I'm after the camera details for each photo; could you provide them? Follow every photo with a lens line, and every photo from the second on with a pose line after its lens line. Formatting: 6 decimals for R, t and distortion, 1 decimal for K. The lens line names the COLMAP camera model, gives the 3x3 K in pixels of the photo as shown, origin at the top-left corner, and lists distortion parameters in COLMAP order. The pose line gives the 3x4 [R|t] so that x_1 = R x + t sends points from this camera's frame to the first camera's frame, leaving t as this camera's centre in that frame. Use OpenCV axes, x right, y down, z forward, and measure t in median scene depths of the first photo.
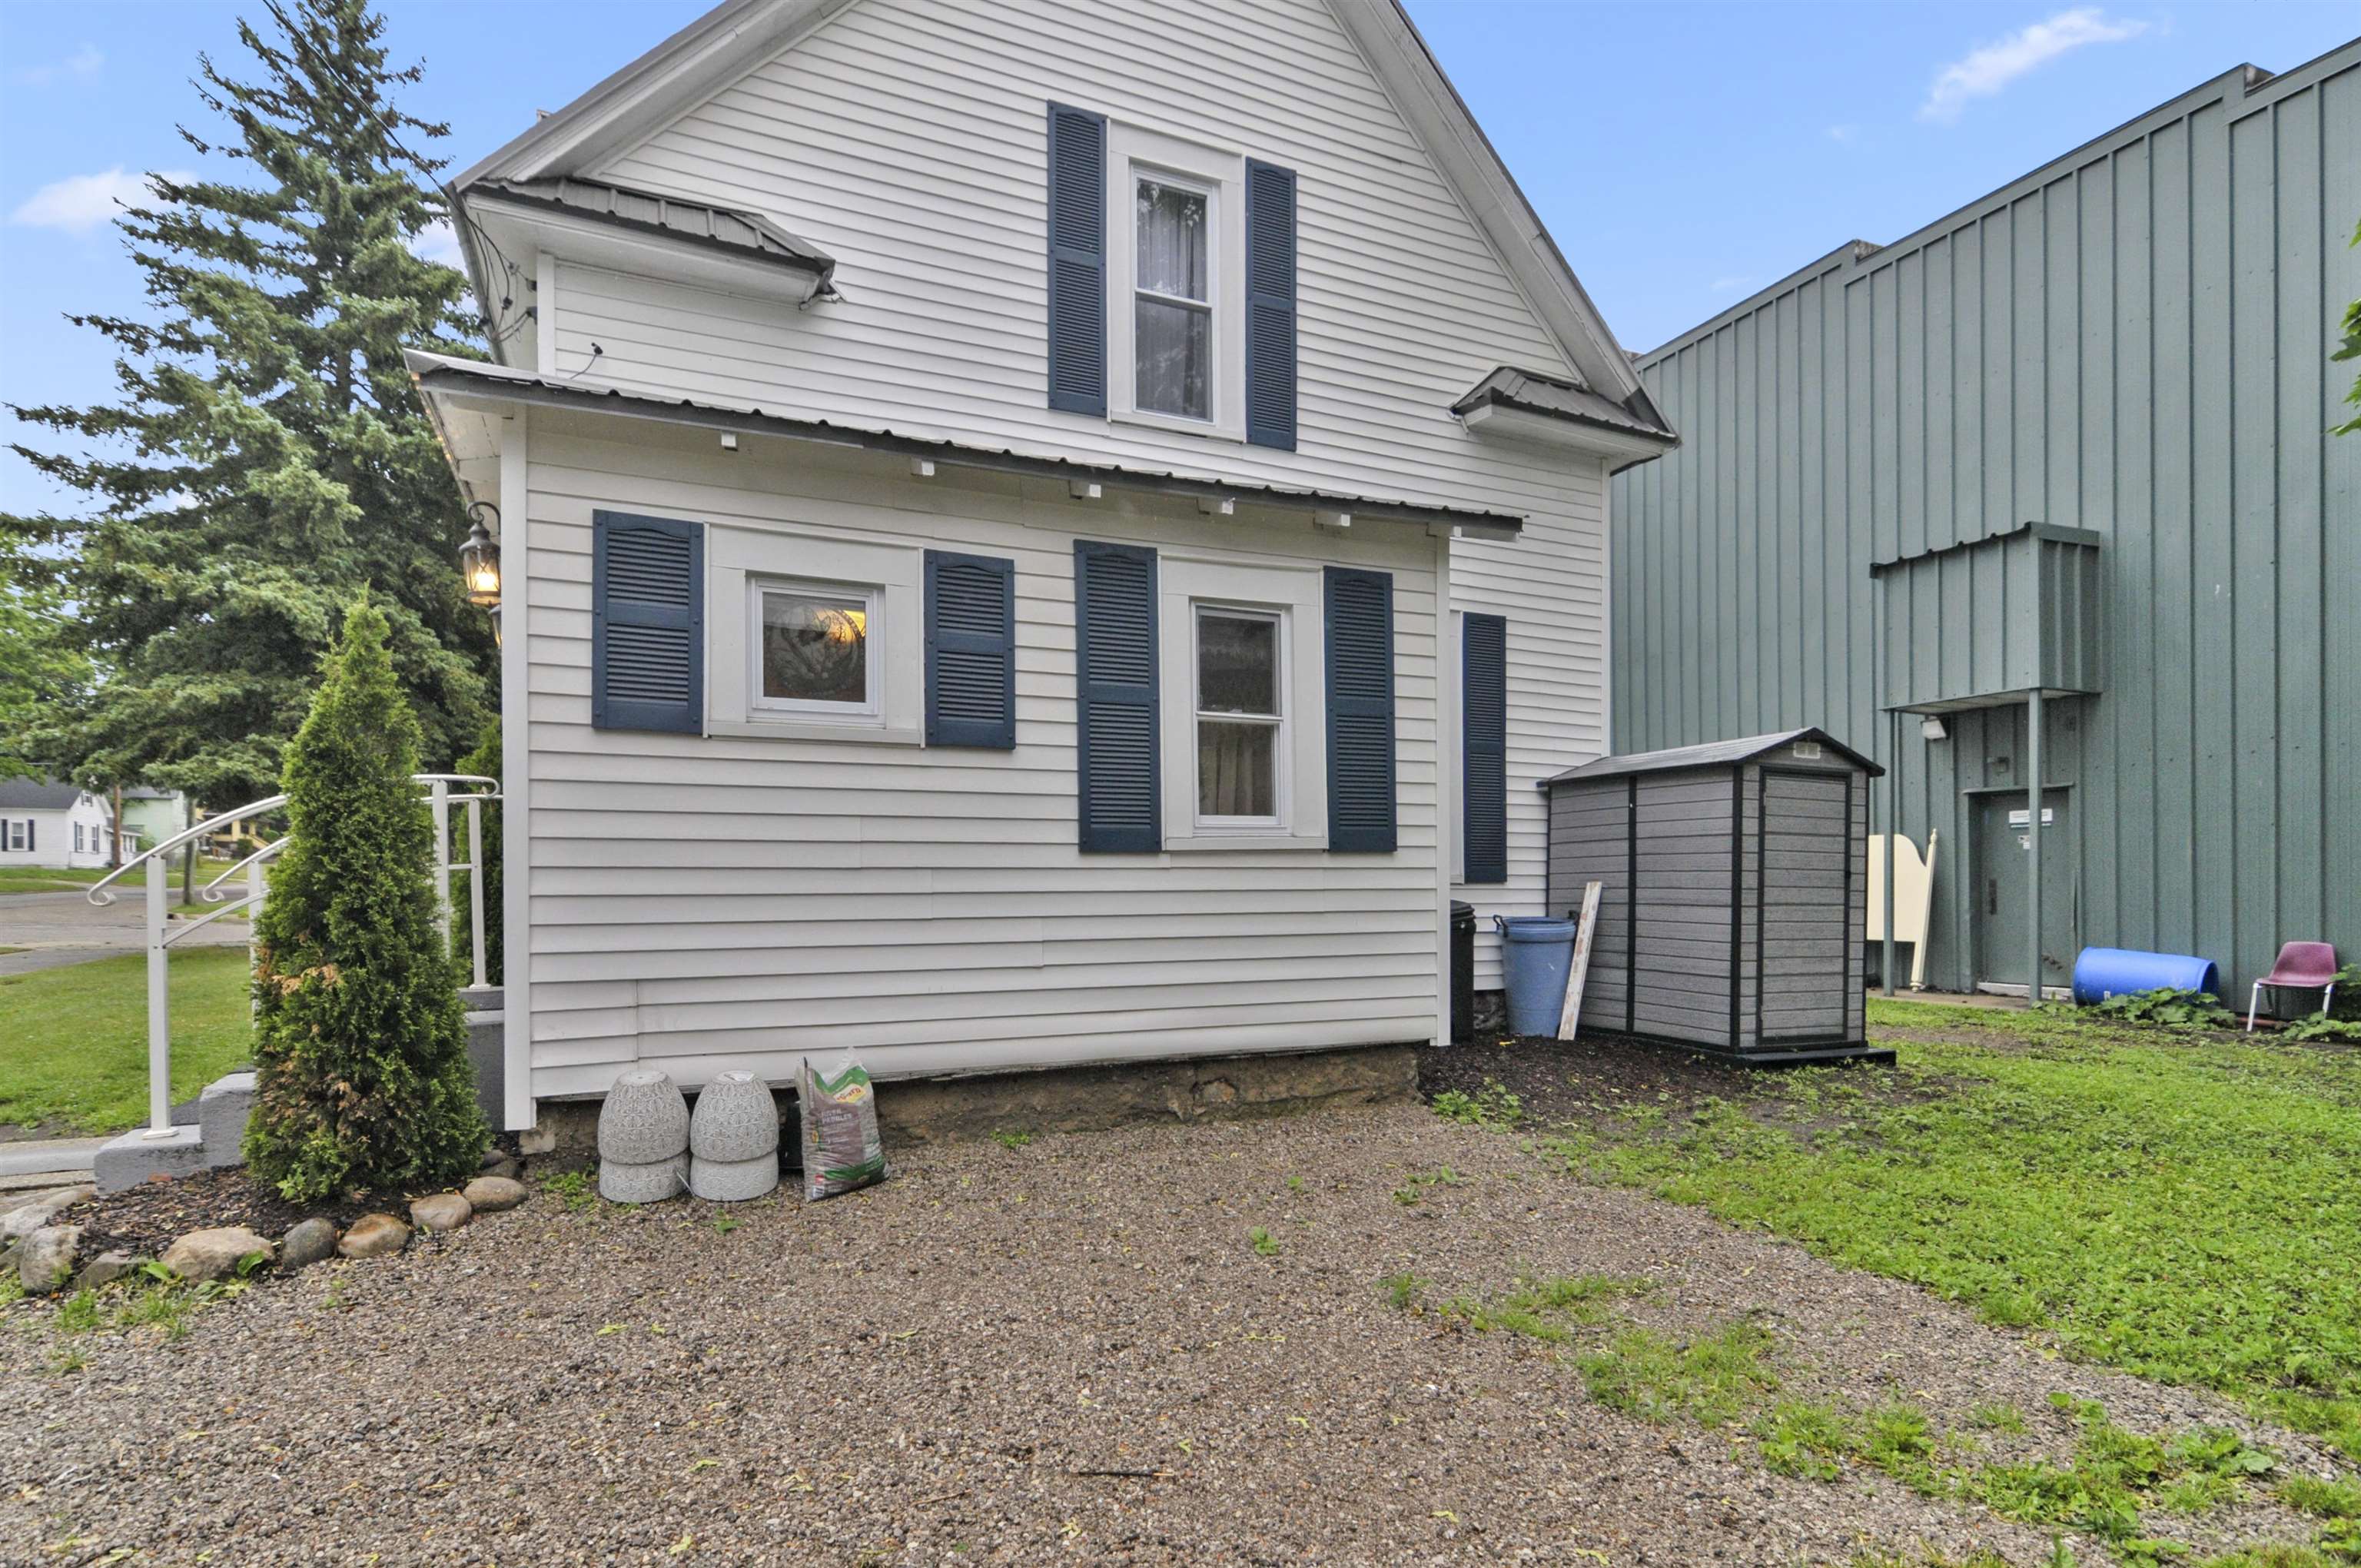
lens RADIAL K [[1158.2, 0, 1171.8], [0, 1158.2, 829.0], [0, 0, 1]] dist [-0.002997, -0.000932]
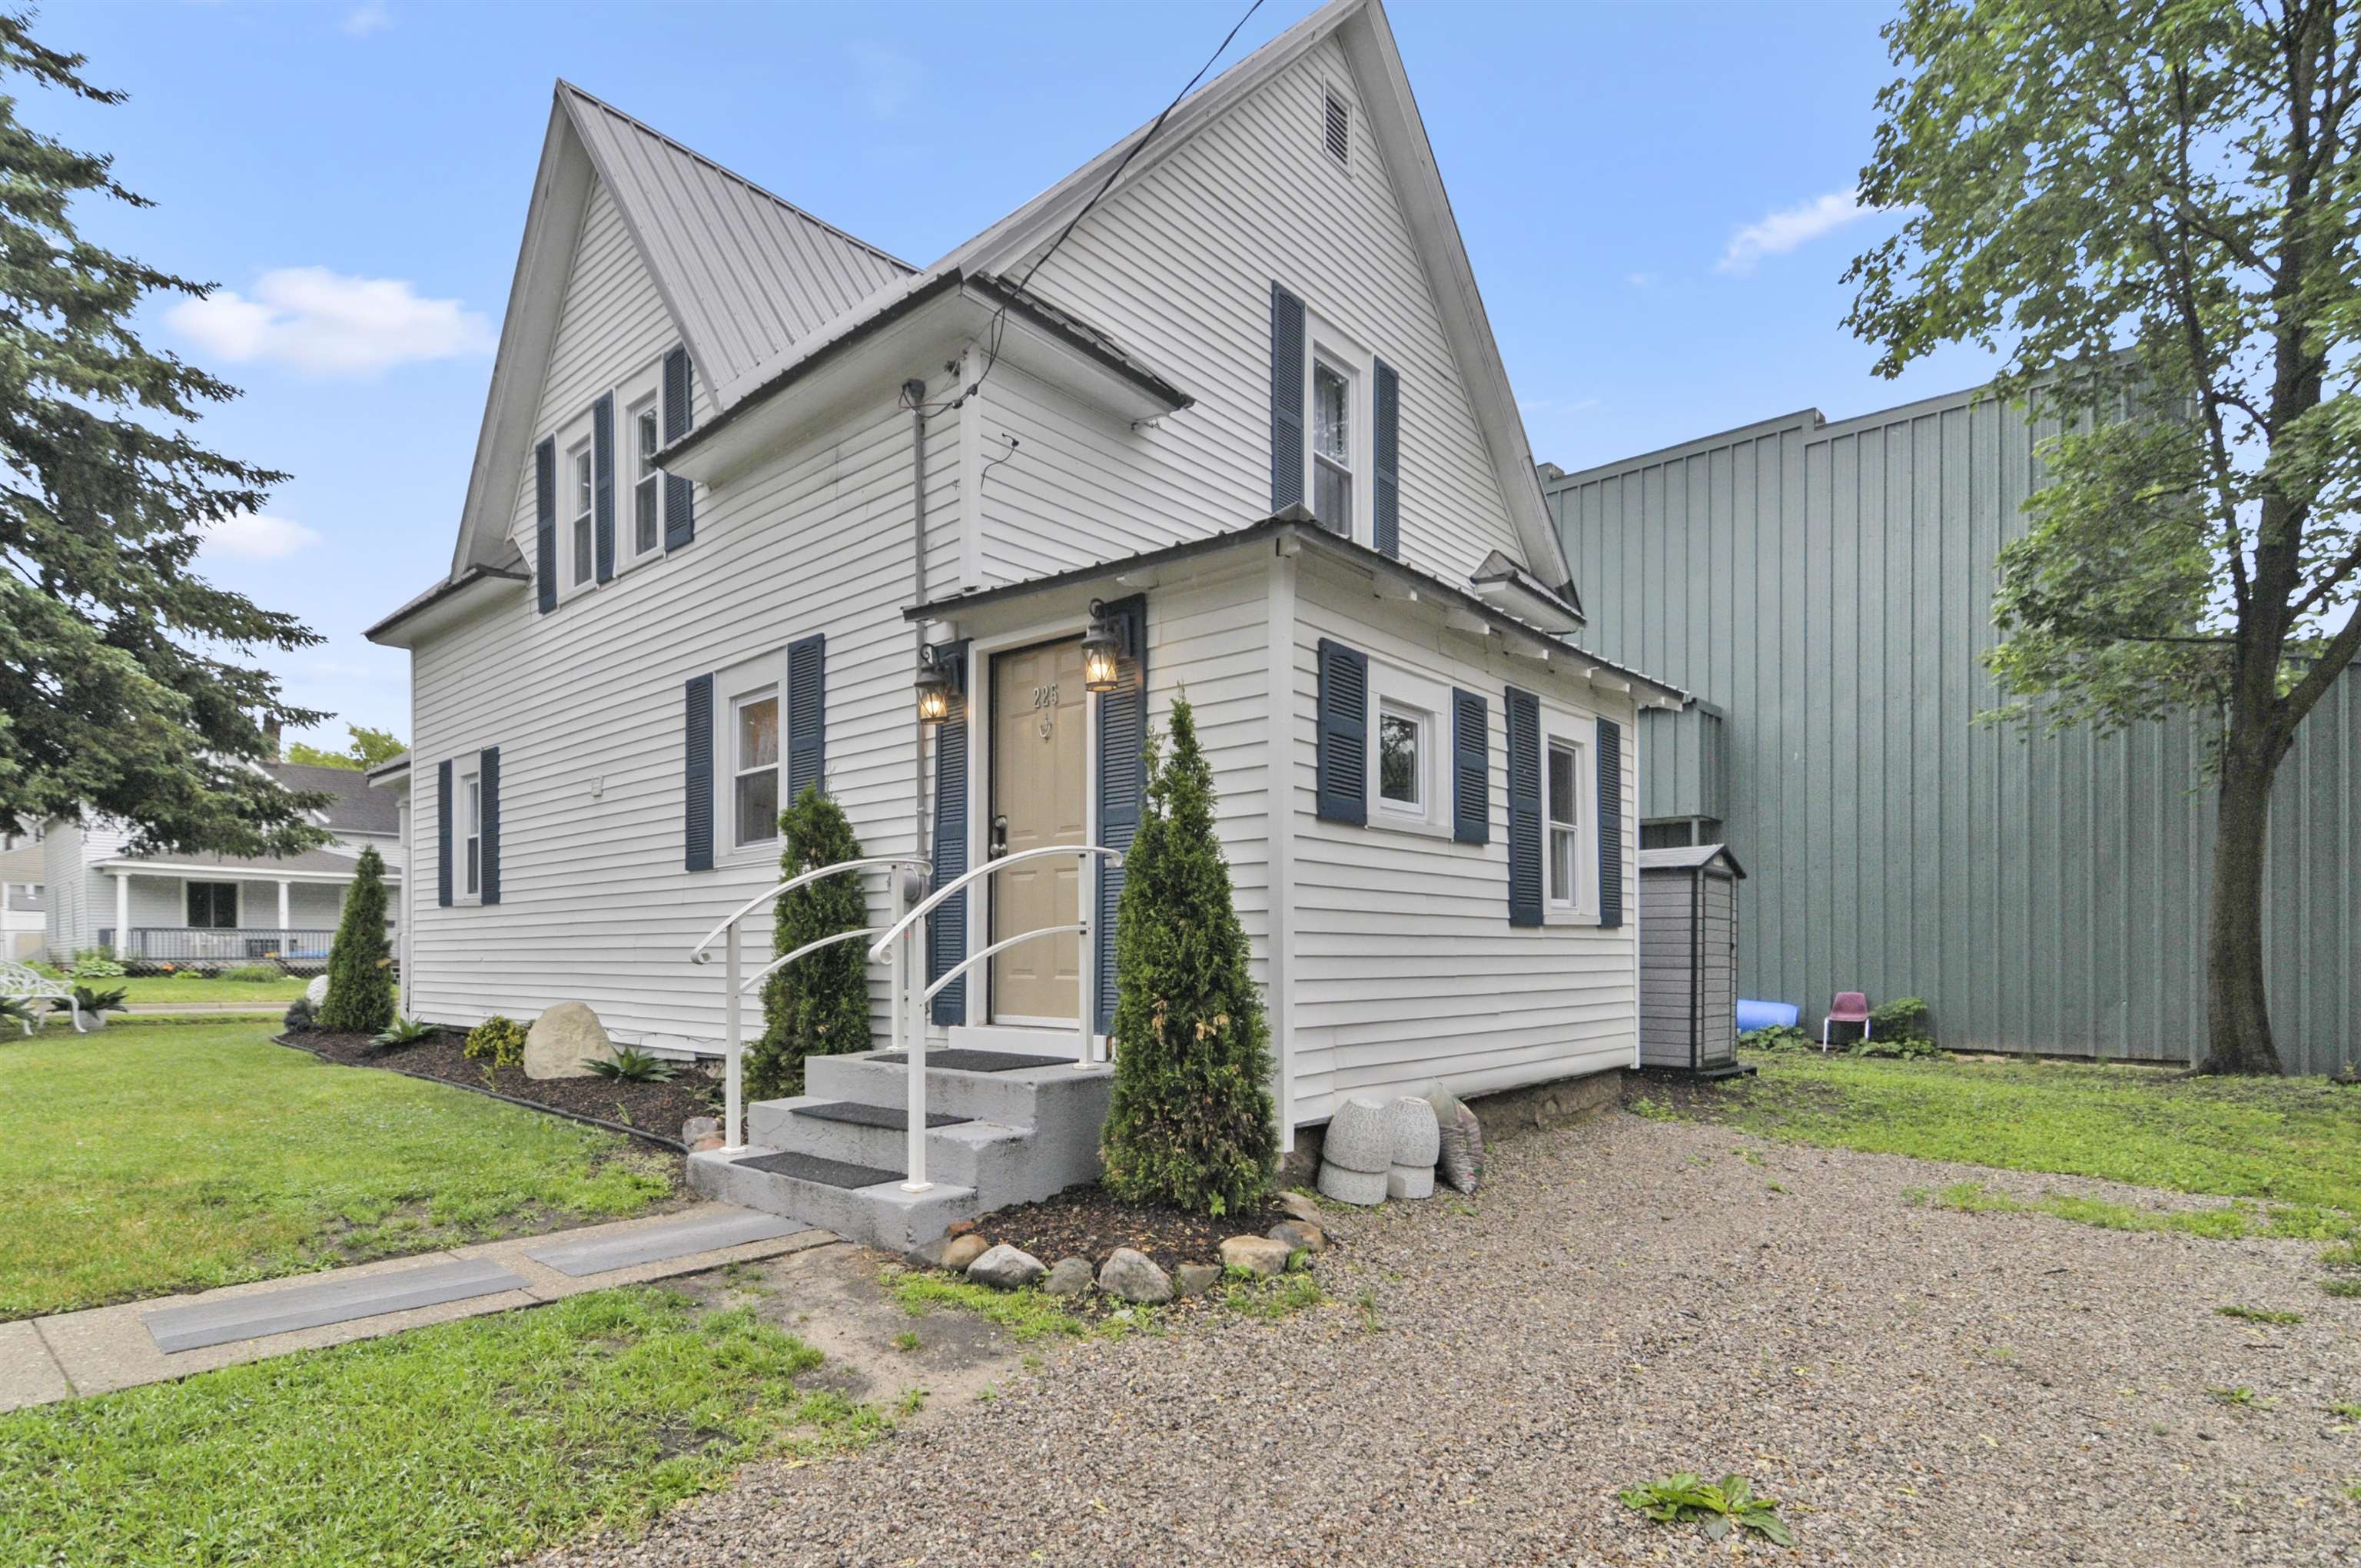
lens RADIAL K [[1158.2, 0, 1207.7], [0, 1158.2, 887.7], [0, 0, 1]] dist [-0.002997, -0.000932]
pose [[0.901276, 0.026483, 0.432435, -0.662532], [-0.021045, 0.999628, -0.017356, 0.005043], [-0.432733, 0.006542, 0.901498, -0.021775]]
